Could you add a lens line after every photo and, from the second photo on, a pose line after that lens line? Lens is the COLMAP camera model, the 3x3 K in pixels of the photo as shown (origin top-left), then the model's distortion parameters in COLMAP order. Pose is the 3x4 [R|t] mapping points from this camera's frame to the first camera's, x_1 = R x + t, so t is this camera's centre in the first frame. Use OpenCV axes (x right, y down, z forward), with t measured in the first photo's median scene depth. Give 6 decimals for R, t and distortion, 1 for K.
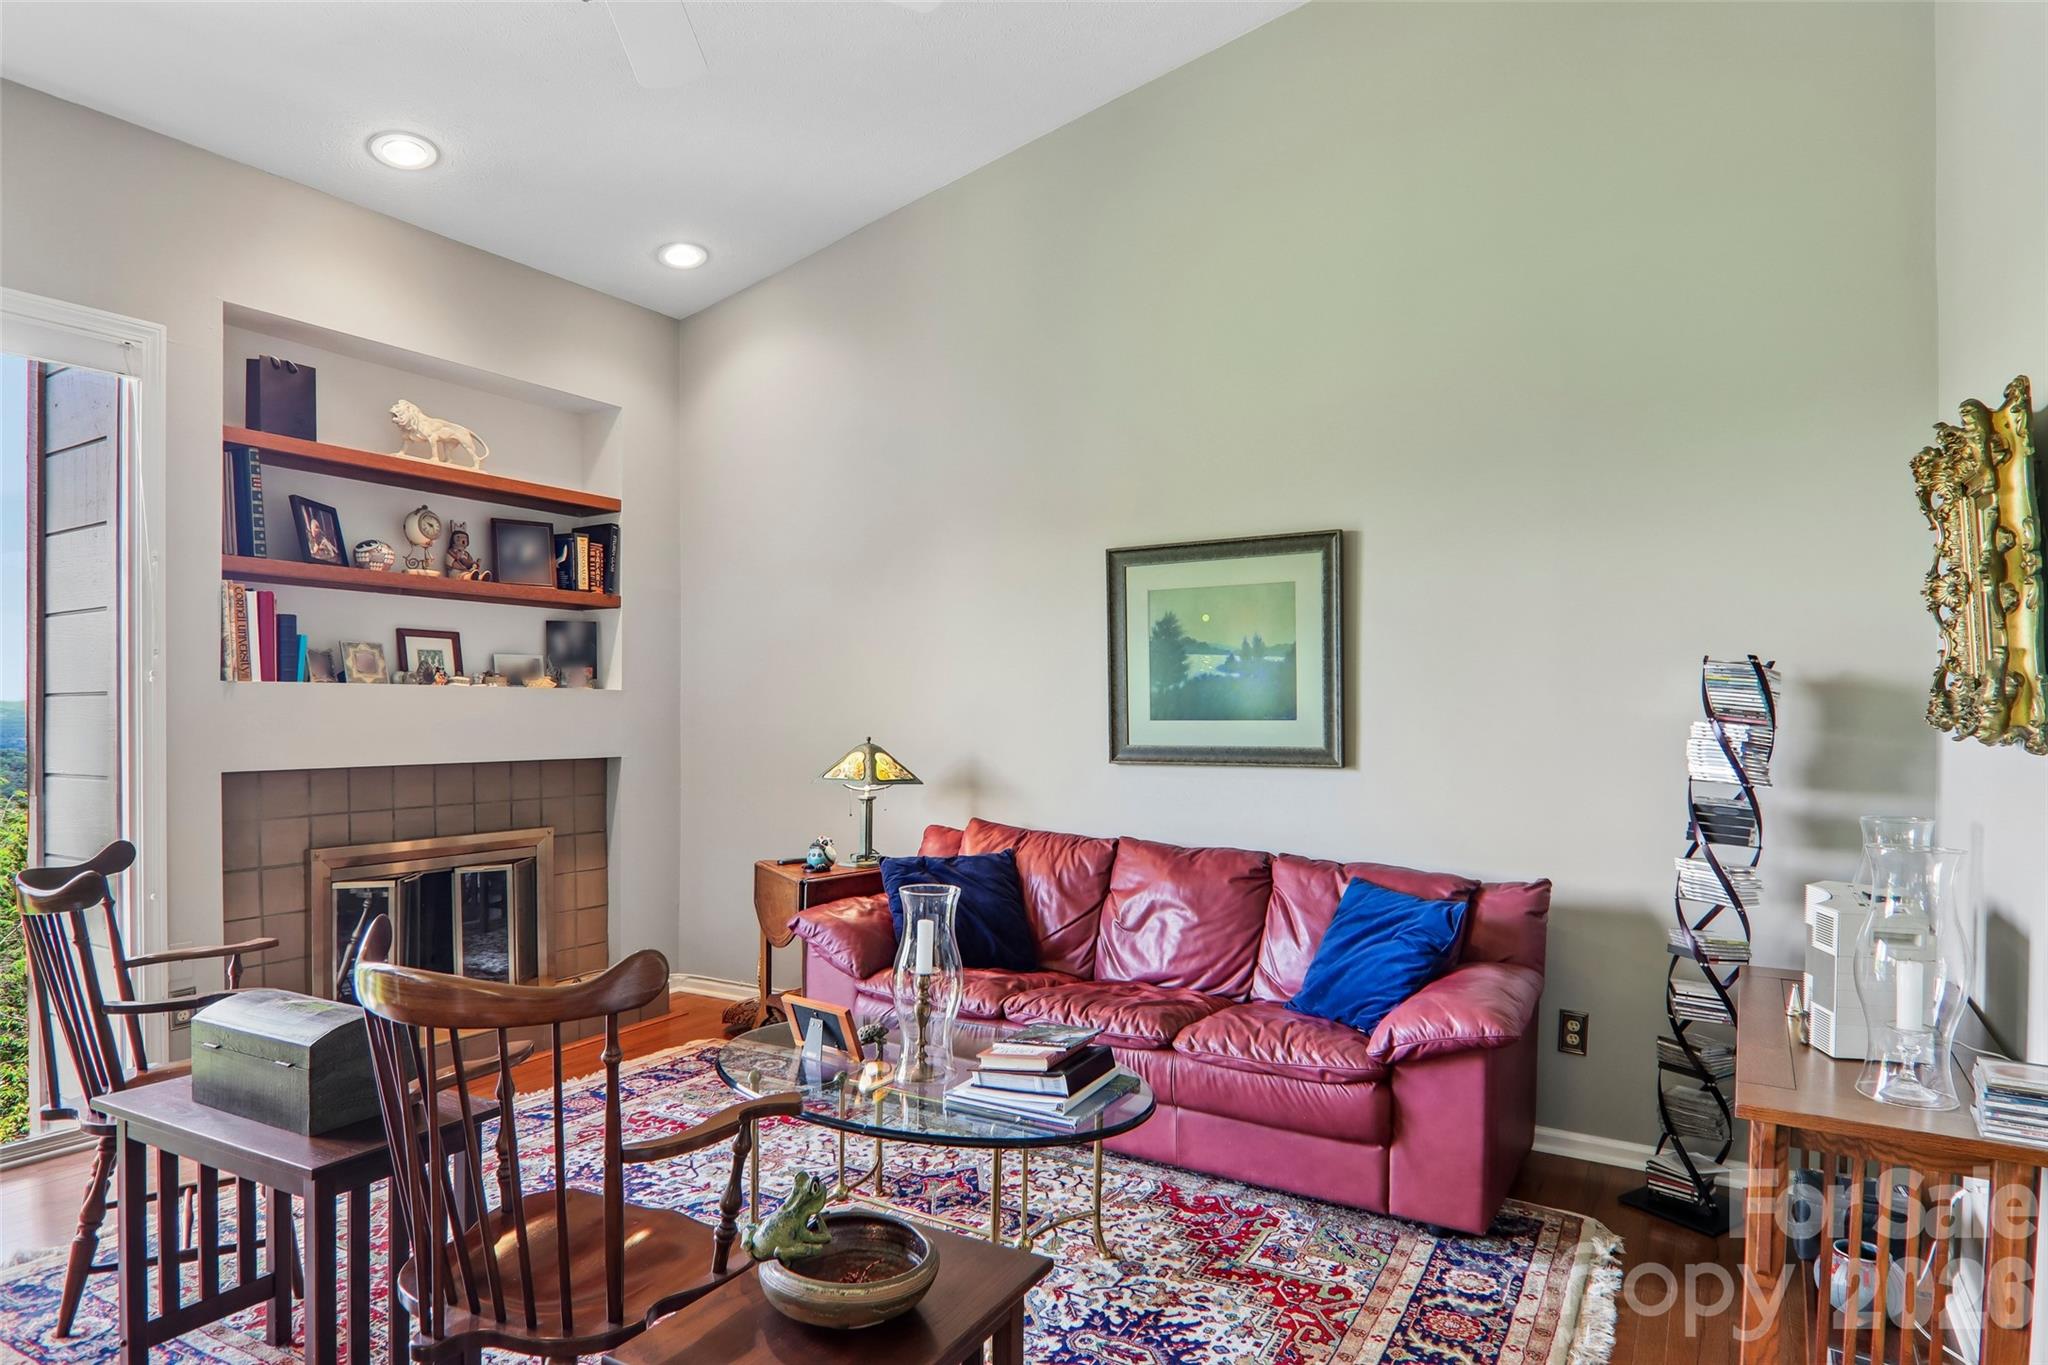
lens RADIAL K [[1173.3, 0, 1020.1], [0, 1173.3, 706.6], [0, 0, 1]] dist [0.003705, -0.022700]
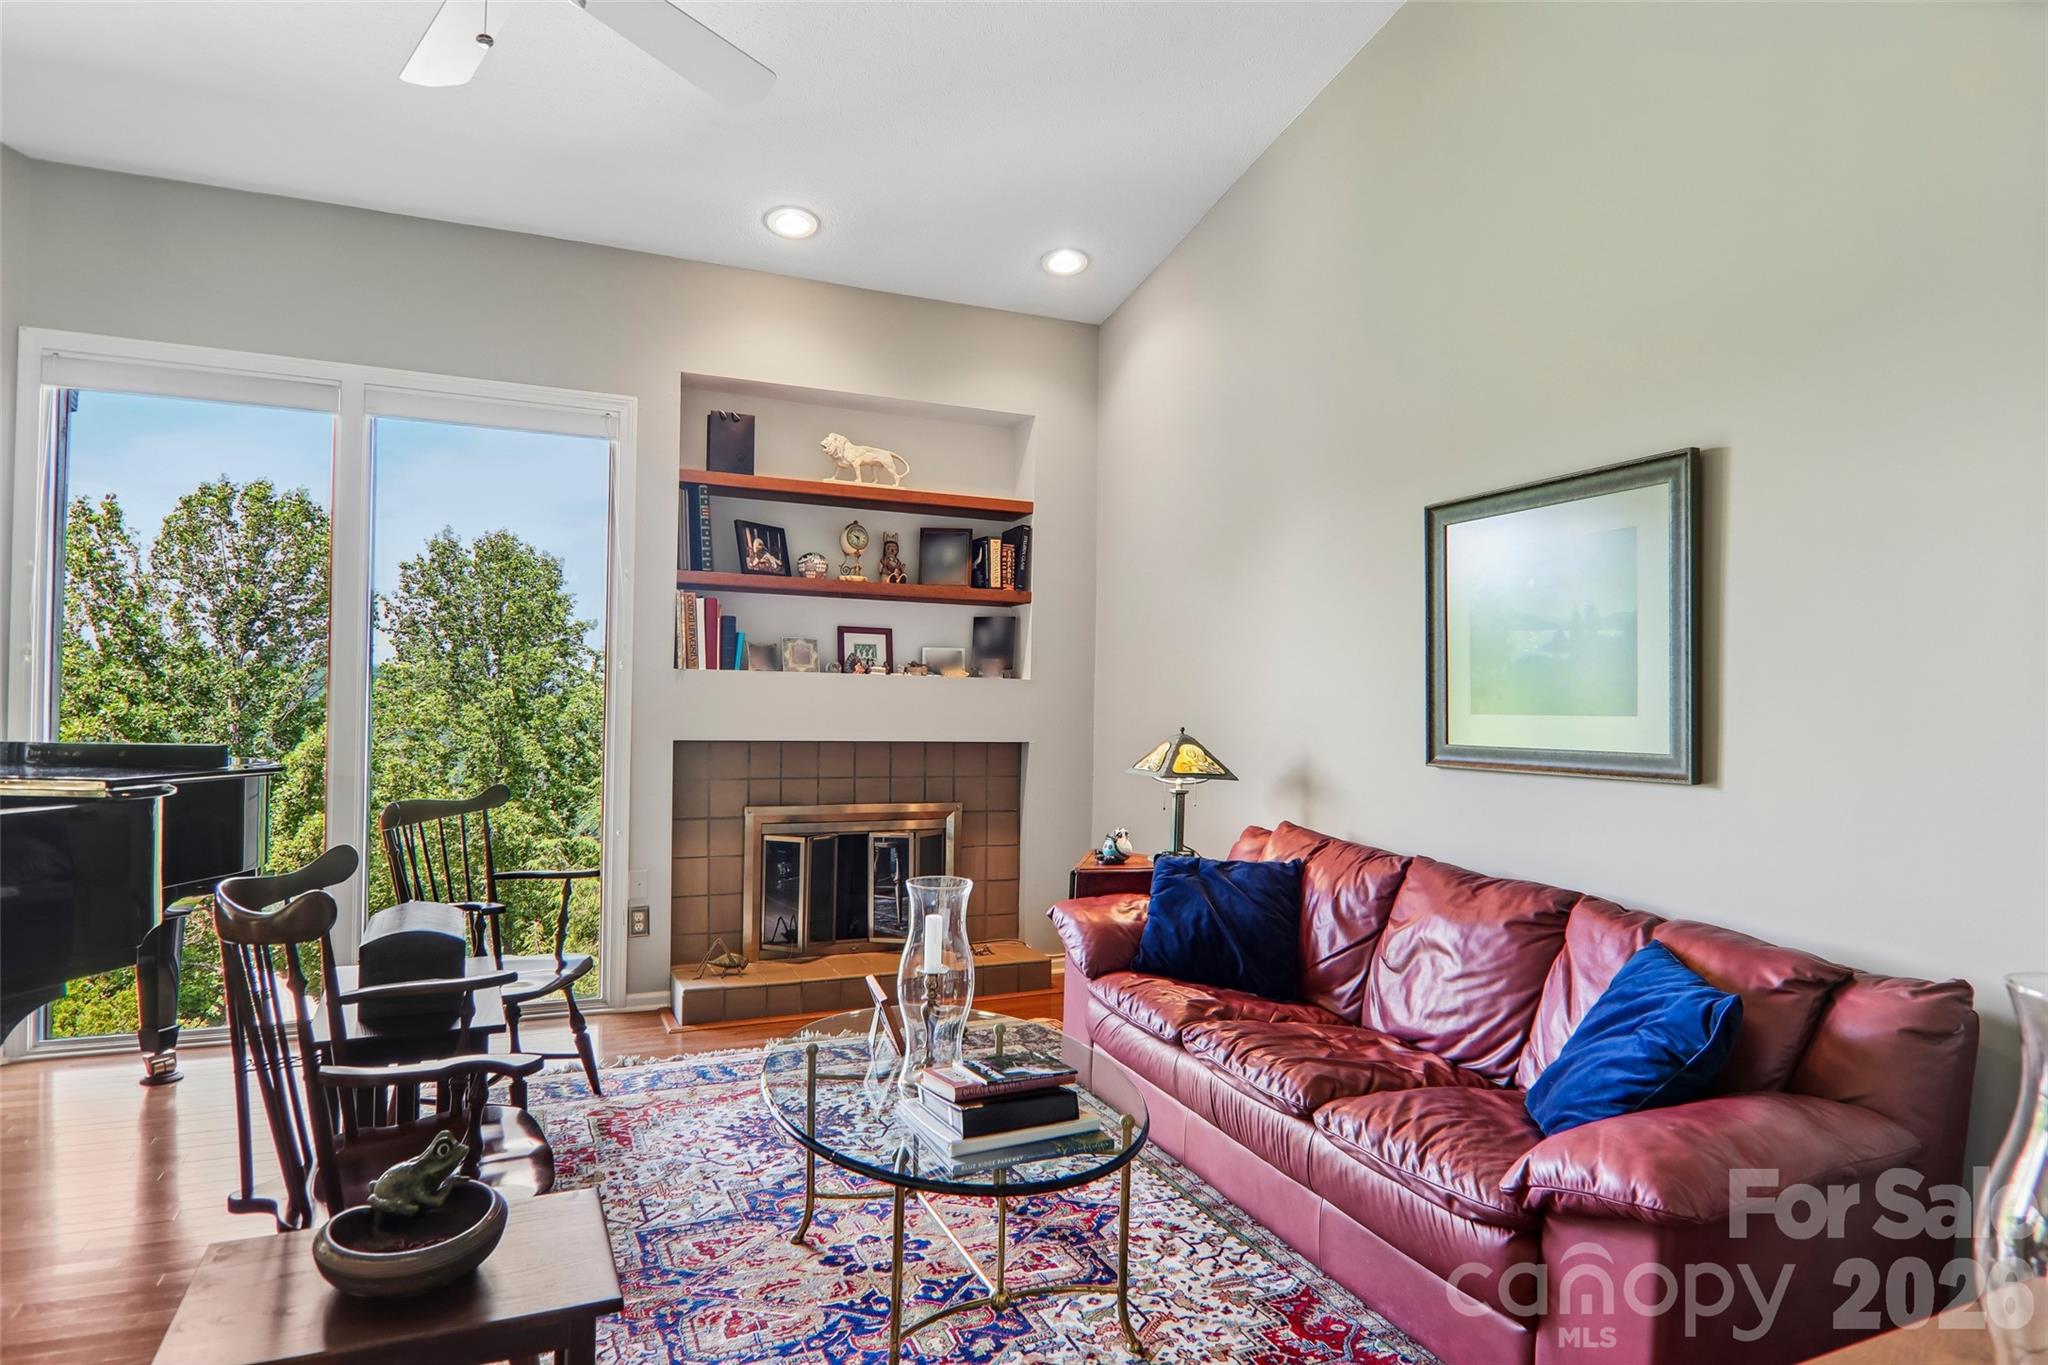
lens RADIAL K [[1126.8, 0, 1030.0], [0, 1126.8, 692.4], [0, 0, 1]] dist [0.004277, -0.020373]
pose [[0.814940, 0.006976, -0.579504, 0.338429], [-0.015250, 0.999839, -0.009411, 0.009316], [0.579345, 0.016507, 0.814915, 0.214928]]
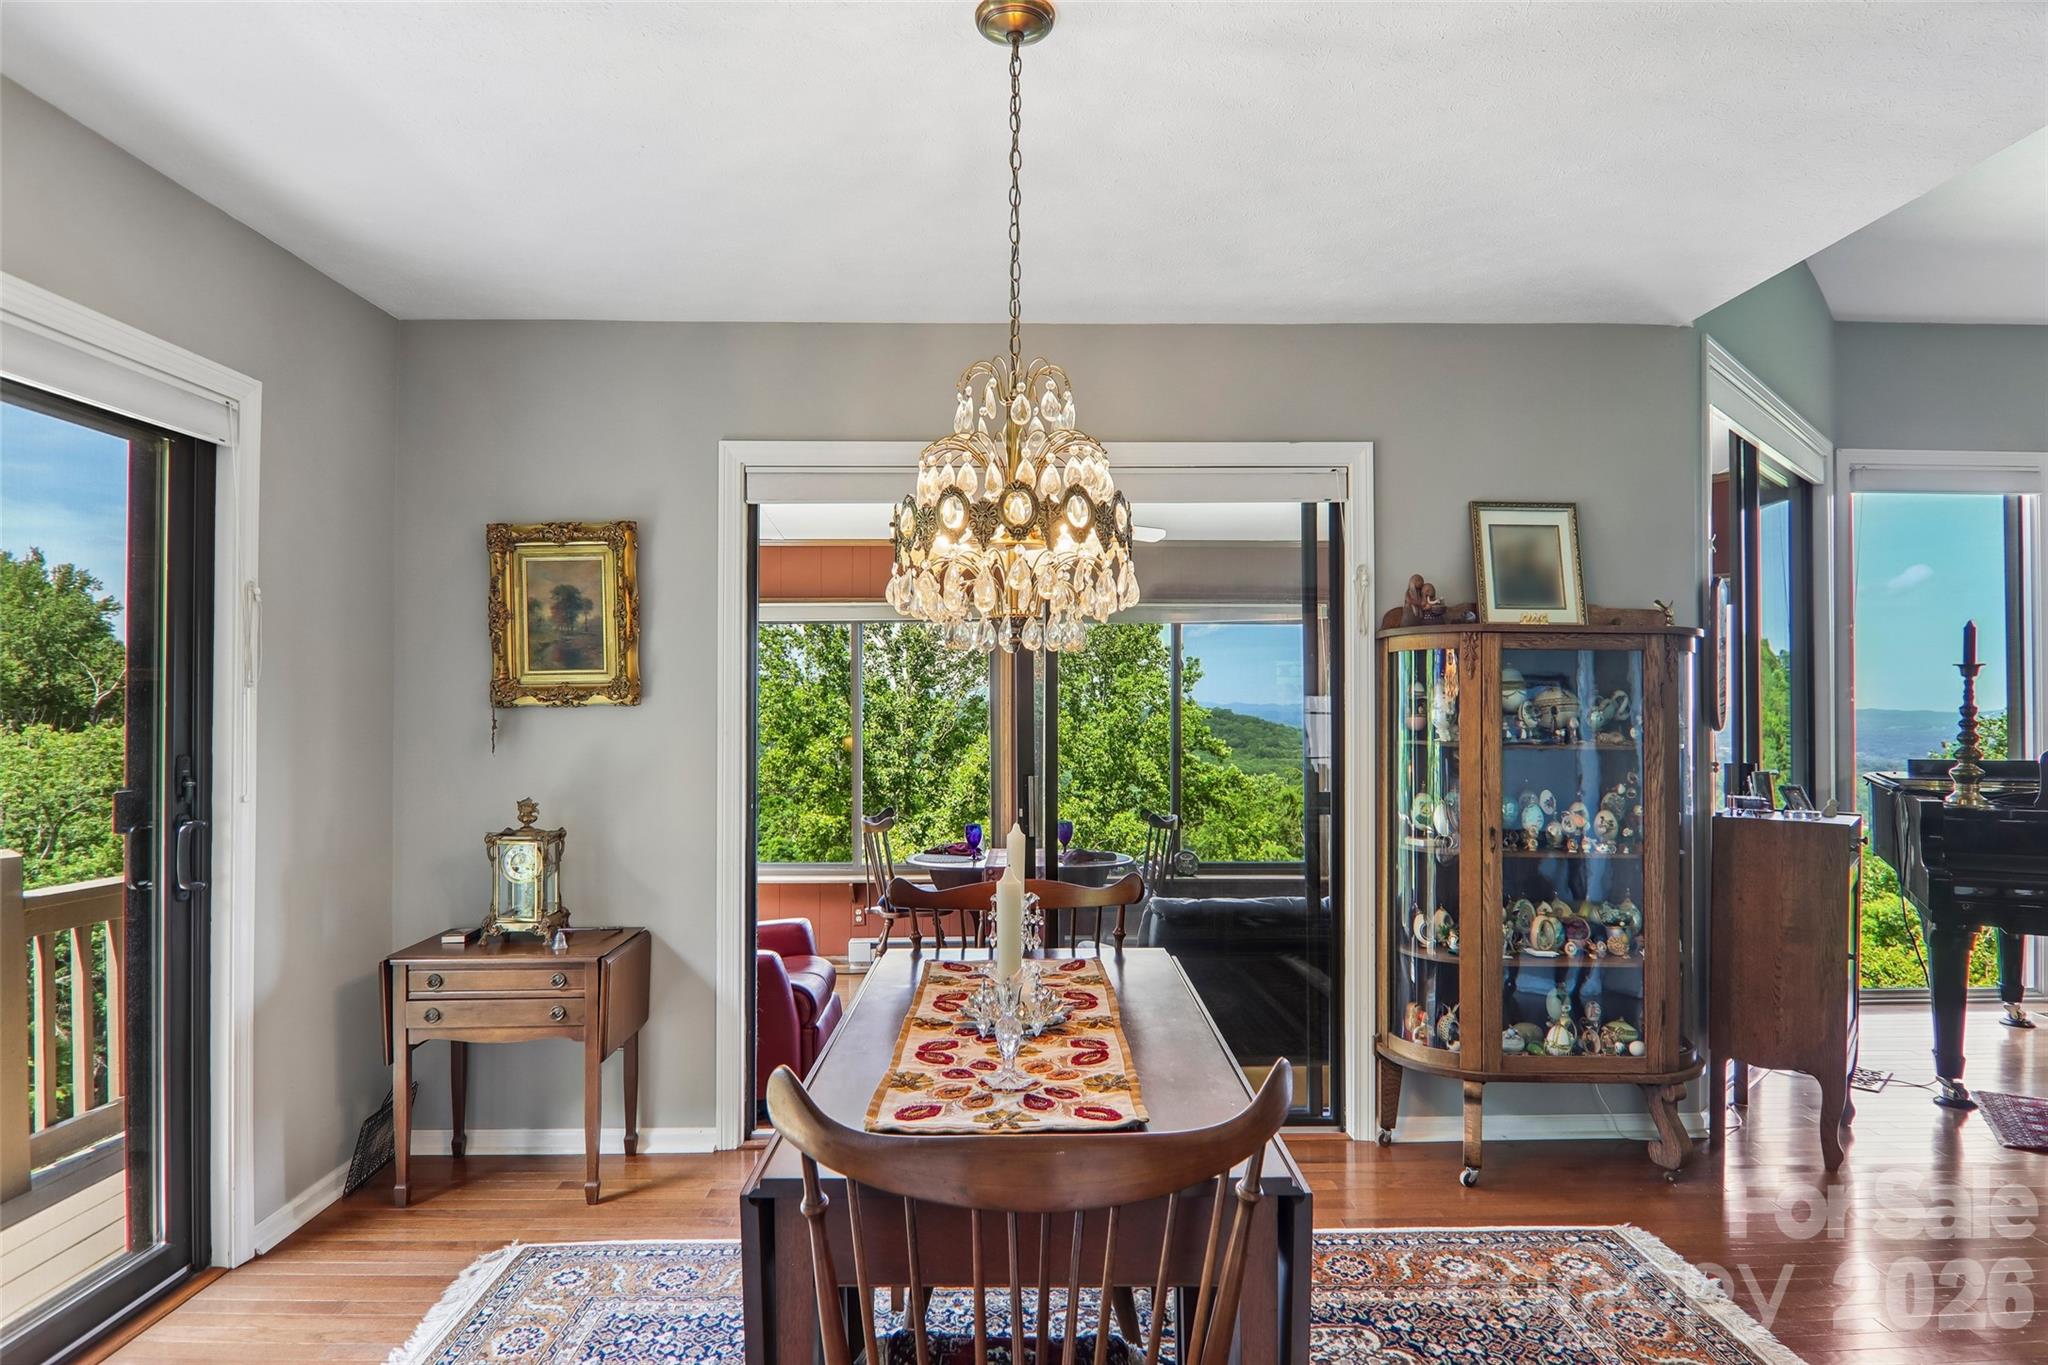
lens RADIAL K [[1131.7, 0, 1035.3], [0, 1131.7, 706.1], [0, 0, 1]] dist [0.005299, -0.018563]
pose [[0.521879, -0.006200, -0.852997, -0.313755], [-0.000070, 0.999973, -0.007311, 0.001379], [0.853020, 0.003876, 0.521864, -0.989326]]
